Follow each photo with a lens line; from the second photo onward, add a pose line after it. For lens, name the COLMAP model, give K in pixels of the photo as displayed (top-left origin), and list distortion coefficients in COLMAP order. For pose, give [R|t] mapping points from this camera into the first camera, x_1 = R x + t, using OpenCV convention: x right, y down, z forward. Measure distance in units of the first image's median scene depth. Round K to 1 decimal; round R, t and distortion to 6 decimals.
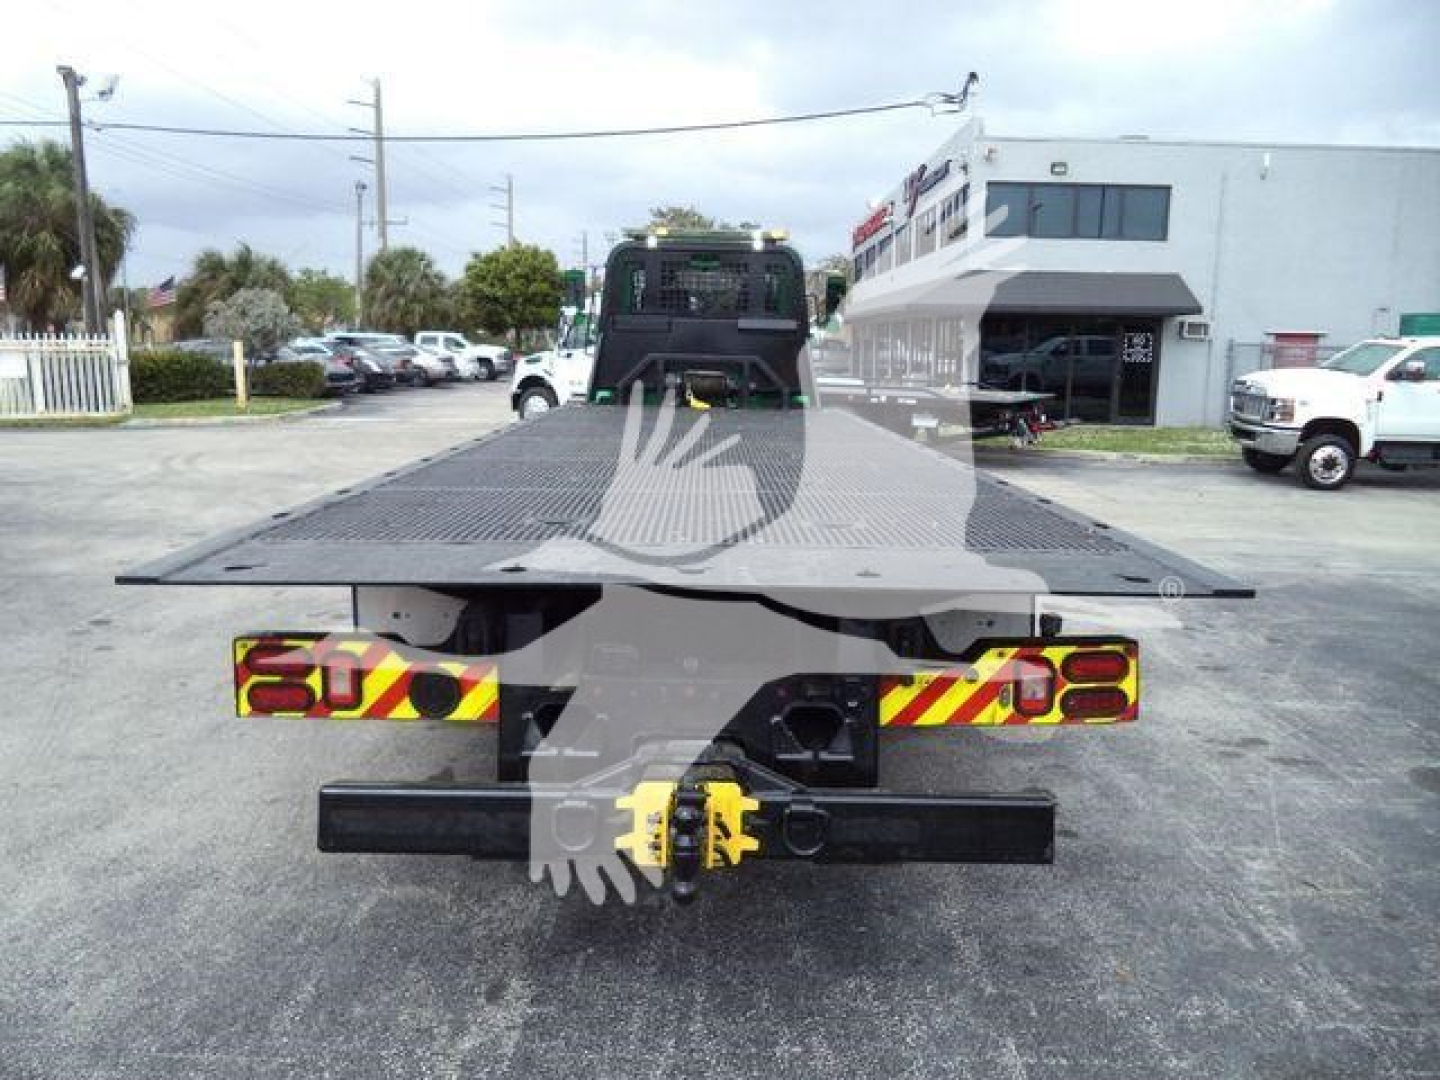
lens RADIAL K [[1178.9, 0, 724.2], [0, 1178.9, 541.2], [0, 0, 1]] dist [-0.034103, 0.011984]
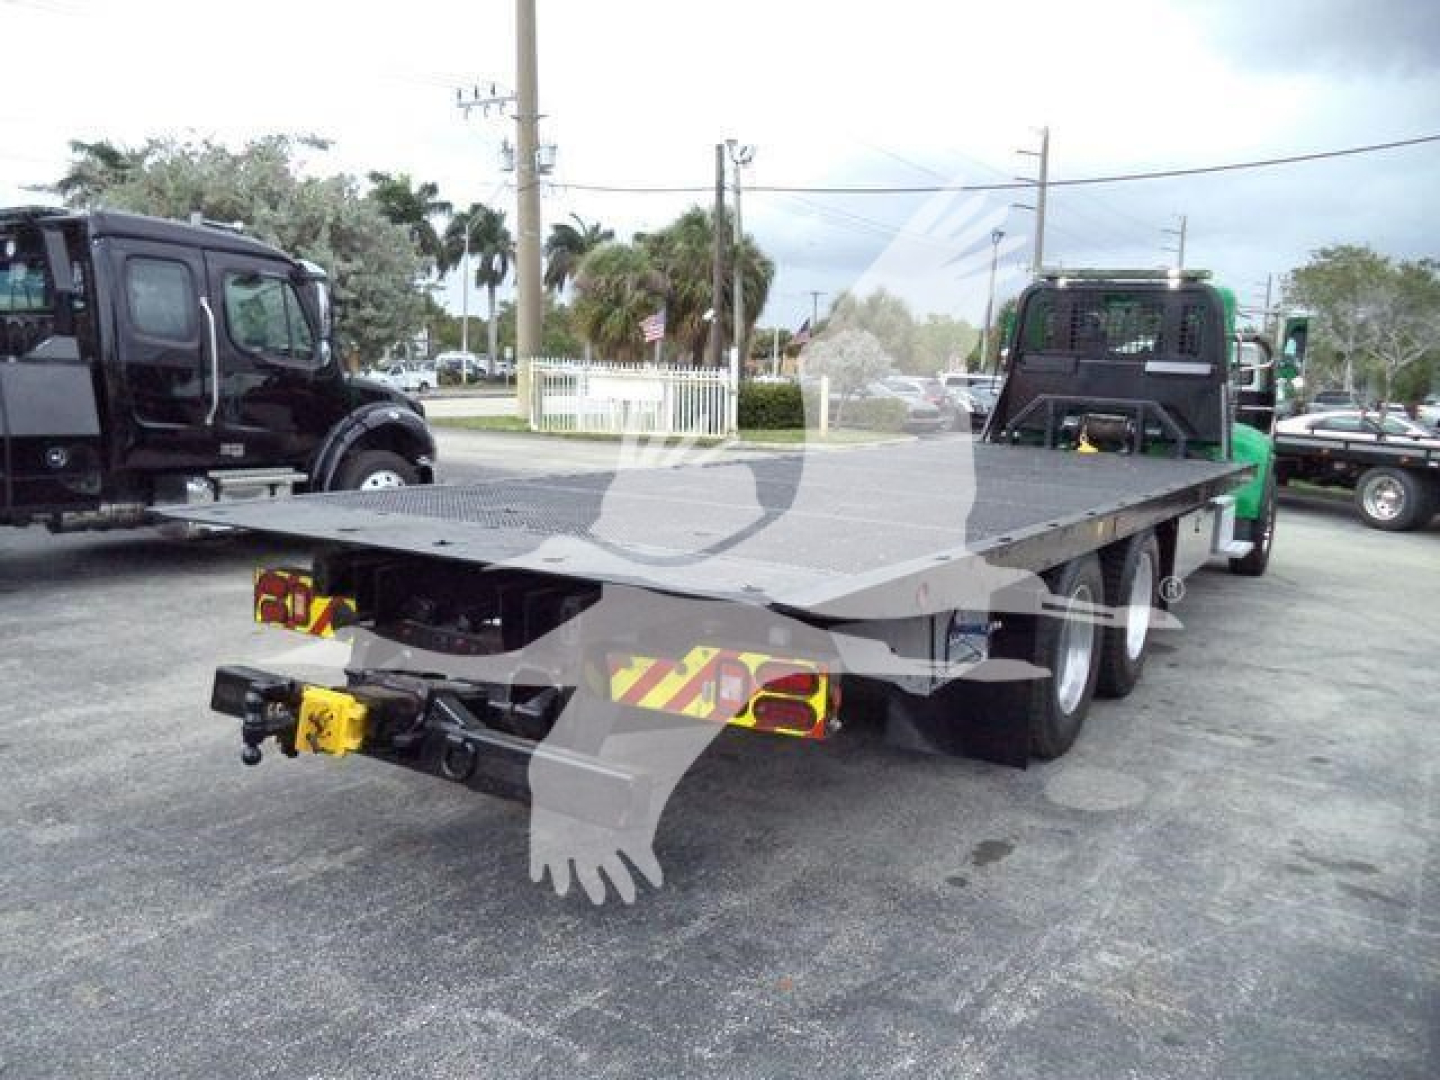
lens RADIAL K [[1183.9, 0, 720.0], [0, 1183.9, 540.0], [0, 0, 1]] dist [-0.030963, 0.010084]
pose [[0.848480, 0.095670, -0.520508, 0.095323], [-0.115604, 0.993278, -0.005881, -0.000288], [0.516447, 0.065163, 0.853837, 0.008329]]
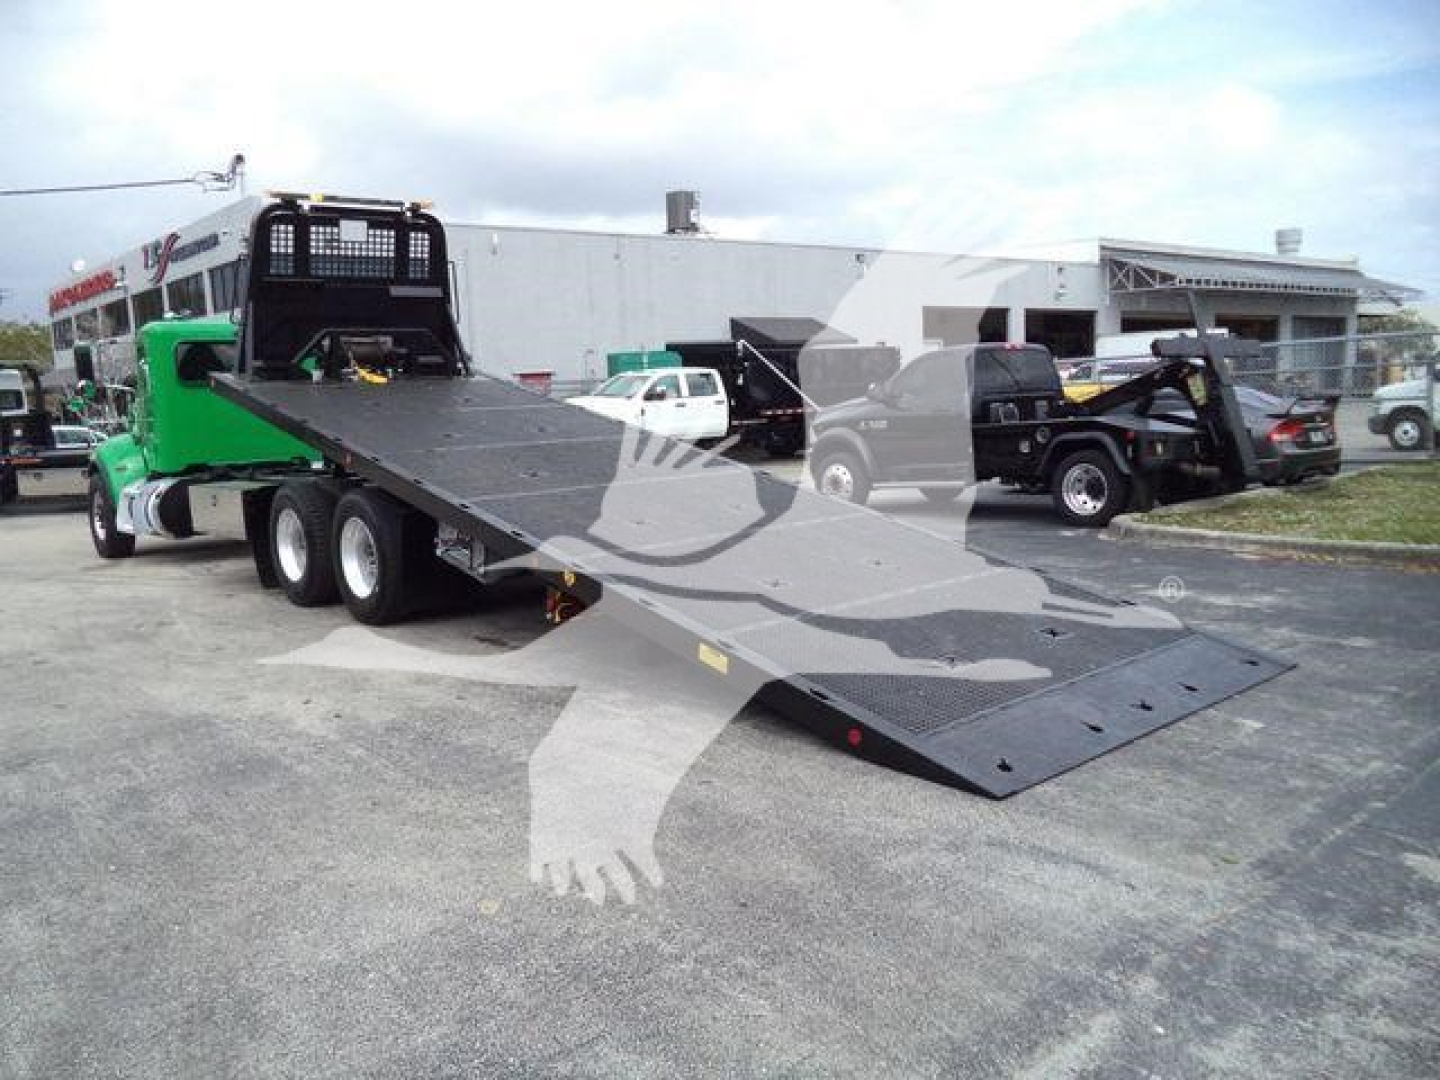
lens RADIAL K [[1178.9, 0, 724.2], [0, 1178.9, 541.2], [0, 0, 1]] dist [-0.034103, 0.011984]
pose [[0.763528, -0.137952, 0.630868, -0.184794], [0.165214, 0.986133, 0.015683, 0.016323], [-0.624283, 0.092254, 0.775732, -0.104977]]
